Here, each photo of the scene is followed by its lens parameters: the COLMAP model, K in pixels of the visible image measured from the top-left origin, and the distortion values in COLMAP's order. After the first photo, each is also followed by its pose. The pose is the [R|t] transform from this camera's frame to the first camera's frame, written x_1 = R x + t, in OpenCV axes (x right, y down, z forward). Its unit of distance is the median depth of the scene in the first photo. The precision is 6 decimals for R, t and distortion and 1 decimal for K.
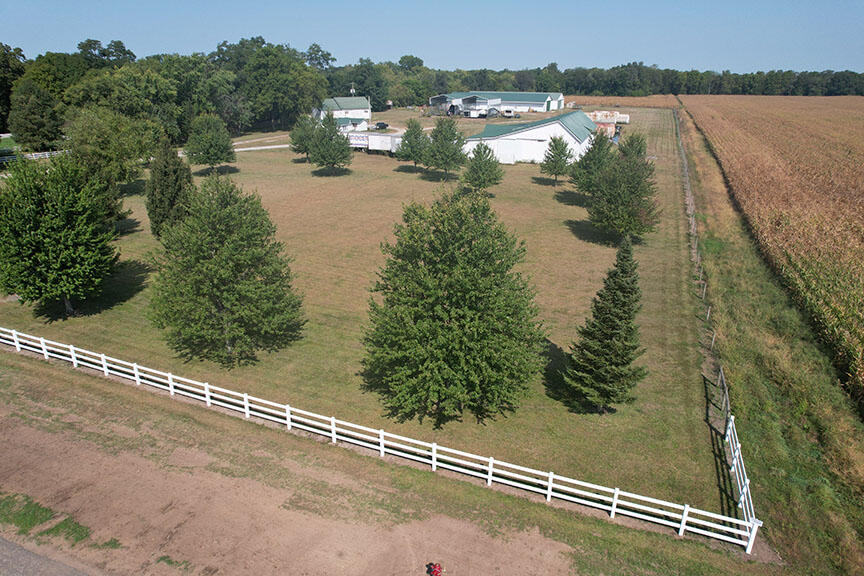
lens RADIAL K [[552.2, 0, 432.0], [0, 552.2, 282.8], [0, 0, 1]] dist [-0.067925, 0.054917]
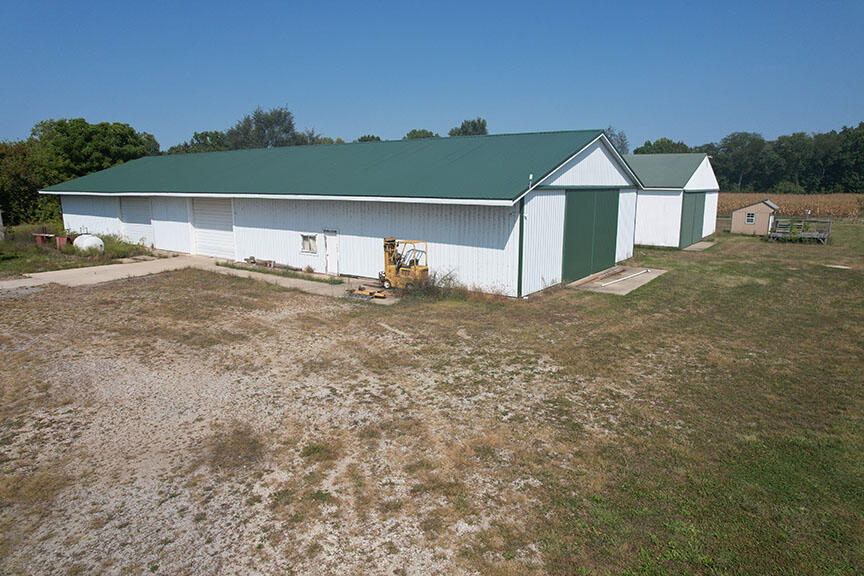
lens RADIAL K [[552.2, 0, 438.7], [0, 552.2, 291.2], [0, 0, 1]] dist [-0.067925, 0.054917]
pose [[0.975924, 0.059916, -0.209721, 0.216275], [-0.091209, 0.985529, -0.142873, -0.304674], [0.198126, 0.158561, 0.967266, 0.924262]]
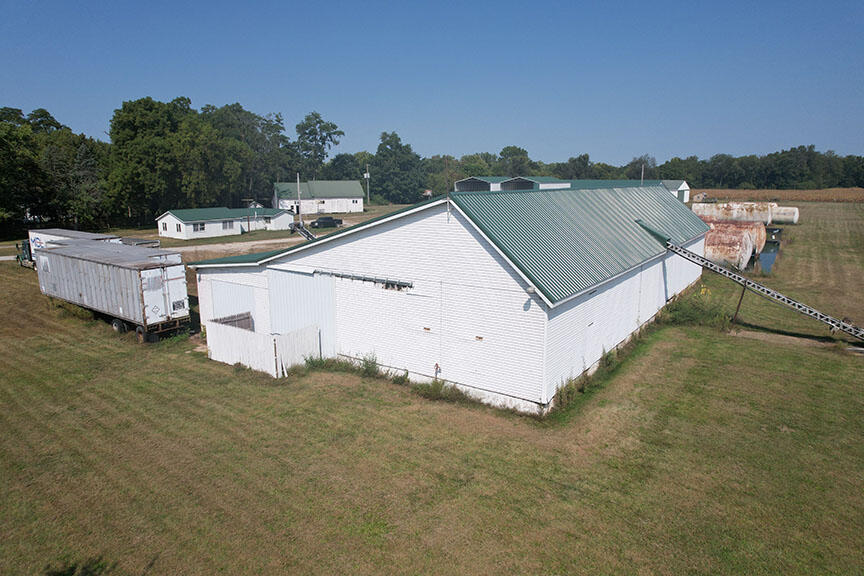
lens RADIAL K [[552.2, 0, 430.8], [0, 552.2, 292.5], [0, 0, 1]] dist [-0.067925, 0.054917]
pose [[0.968767, 0.043879, -0.244060, 0.115561], [-0.081143, 0.986129, -0.144795, -0.095500], [0.234321, 0.160076, 0.958890, 0.333513]]
